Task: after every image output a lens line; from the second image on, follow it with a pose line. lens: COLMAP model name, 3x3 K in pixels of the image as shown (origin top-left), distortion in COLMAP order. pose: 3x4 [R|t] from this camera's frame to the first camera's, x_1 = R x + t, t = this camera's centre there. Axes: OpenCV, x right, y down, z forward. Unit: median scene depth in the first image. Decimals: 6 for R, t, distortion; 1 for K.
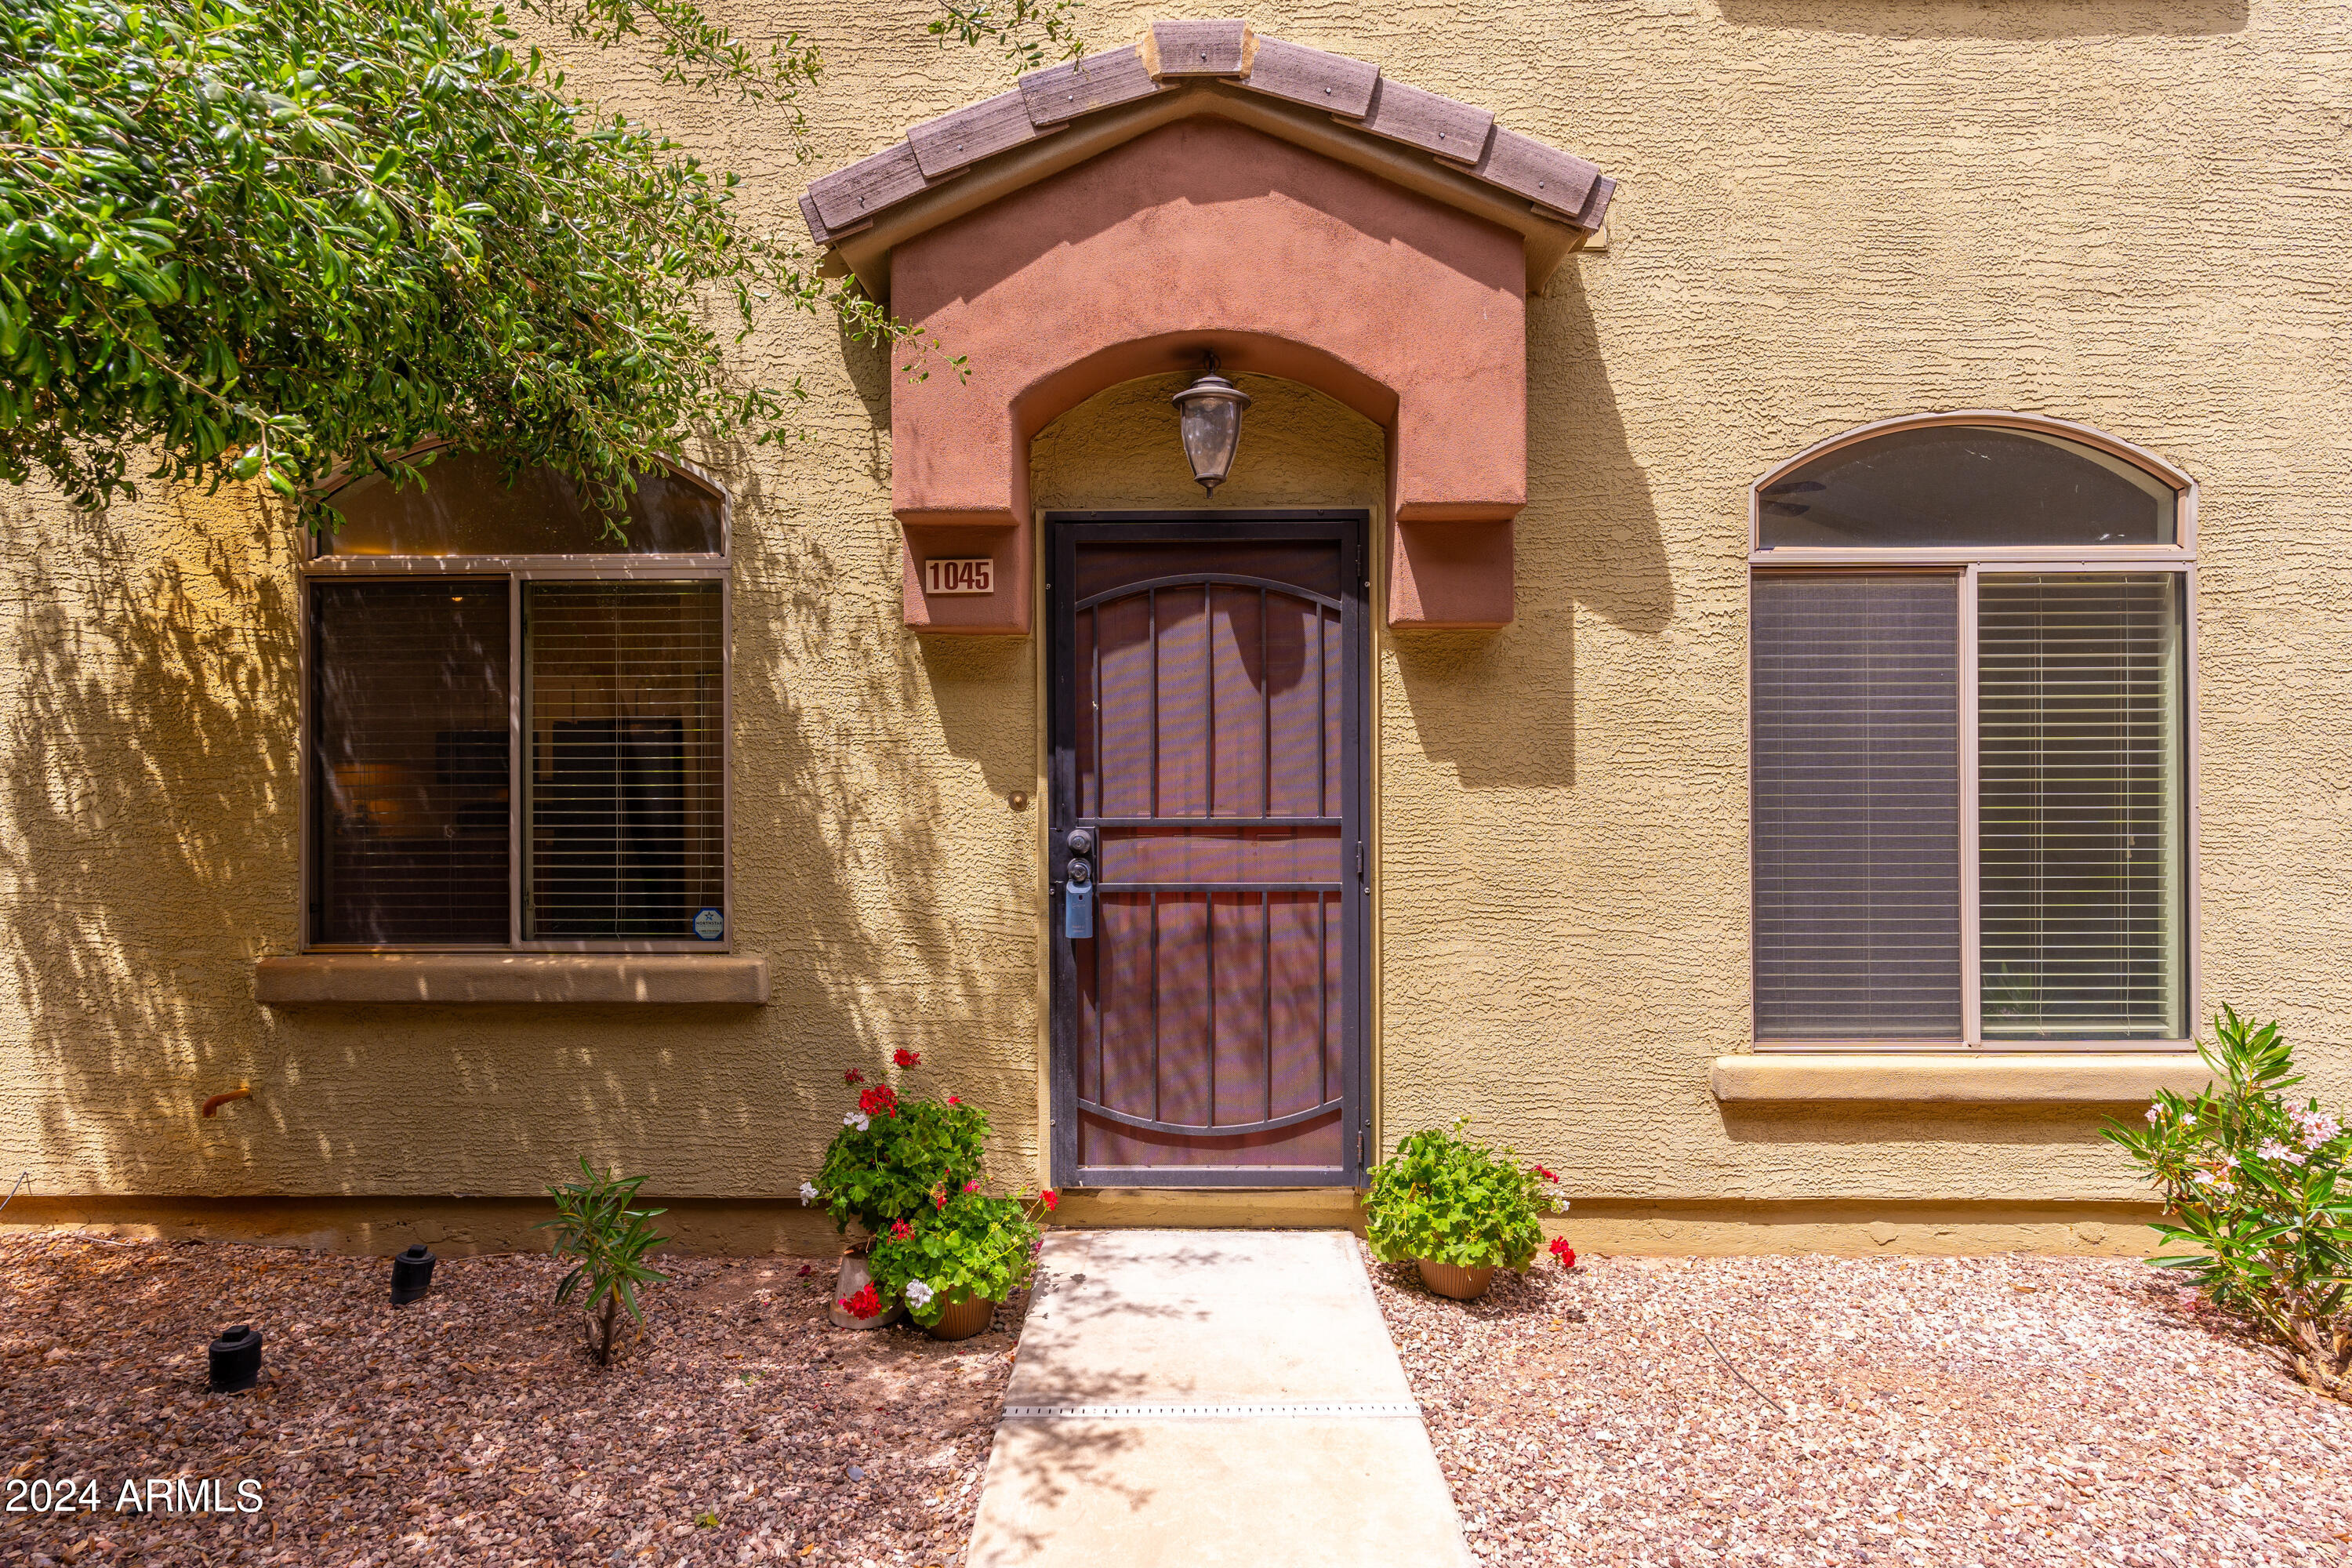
lens RADIAL K [[1231.6, 0, 1174.3], [0, 1231.6, 781.0], [0, 0, 1]] dist [-0.007413, 0.001914]
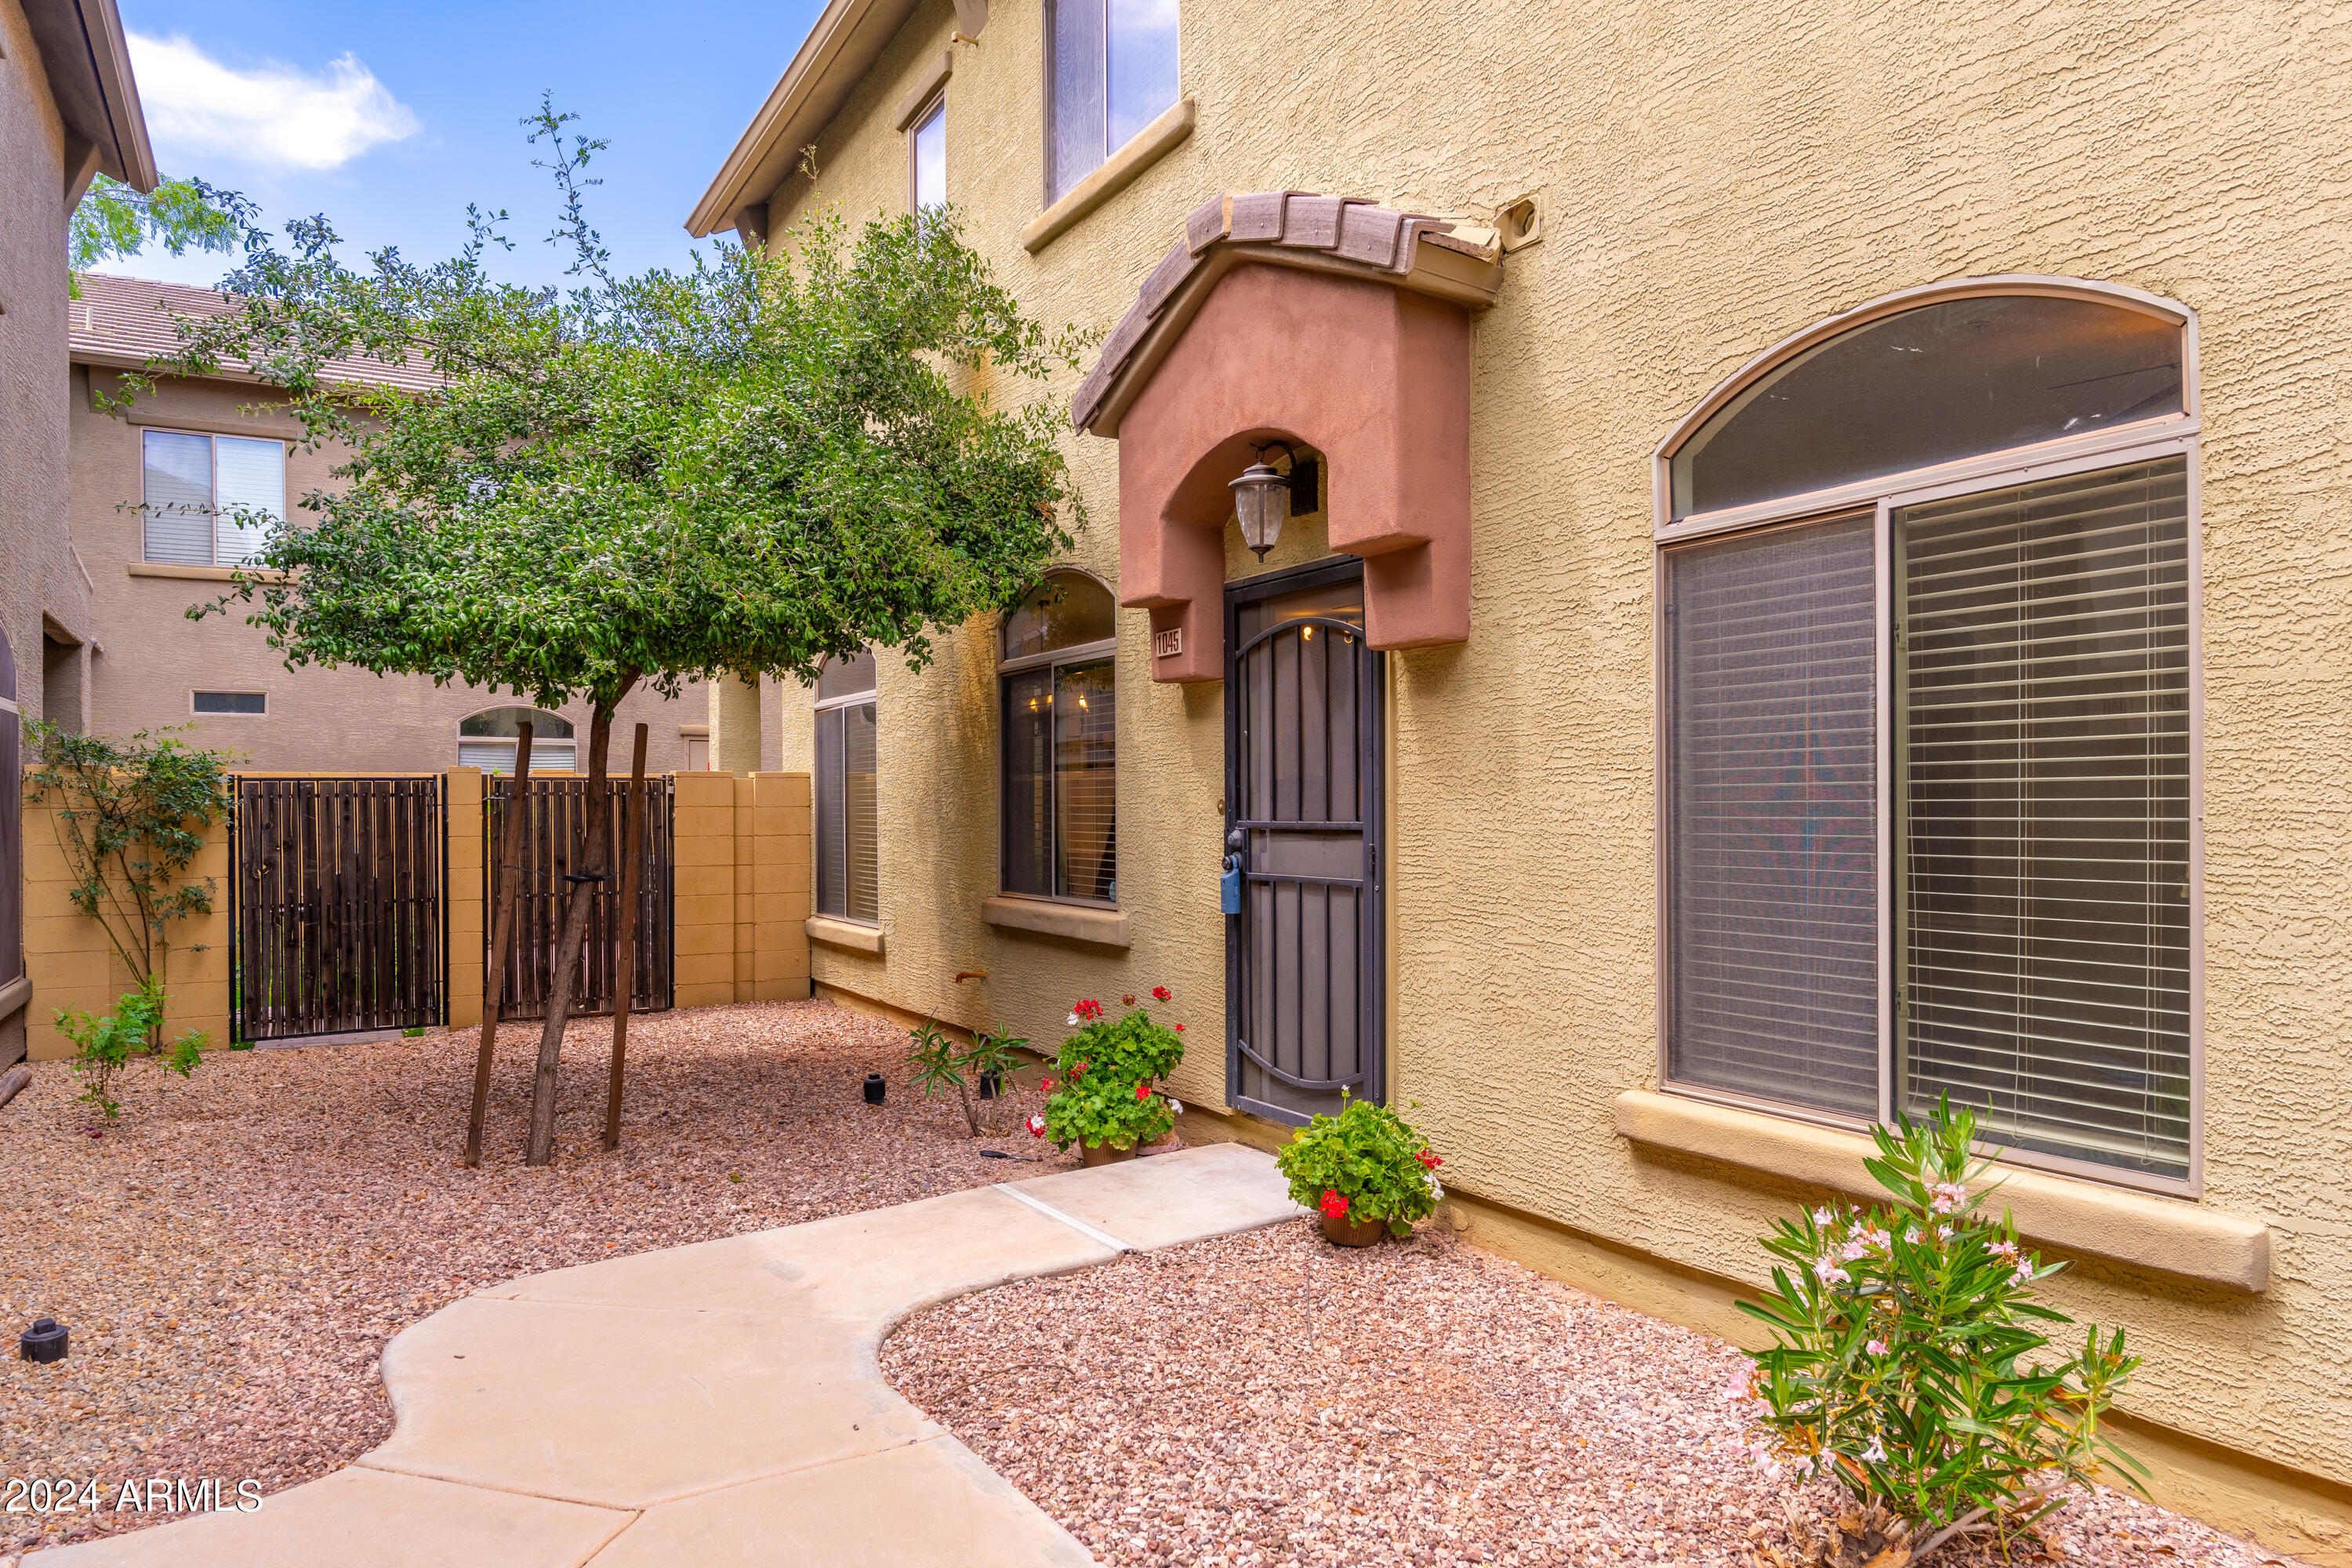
lens RADIAL K [[1595.4, 0, 1170.5], [0, 1595.4, 796.9], [0, 0, 1]] dist [-0.001265, 0.001372]
pose [[0.490341, -0.005021, -0.871516, 1.304335], [0.005663, 0.999981, -0.002575, 0.008876], [0.871512, -0.003673, 0.490360, 0.126831]]
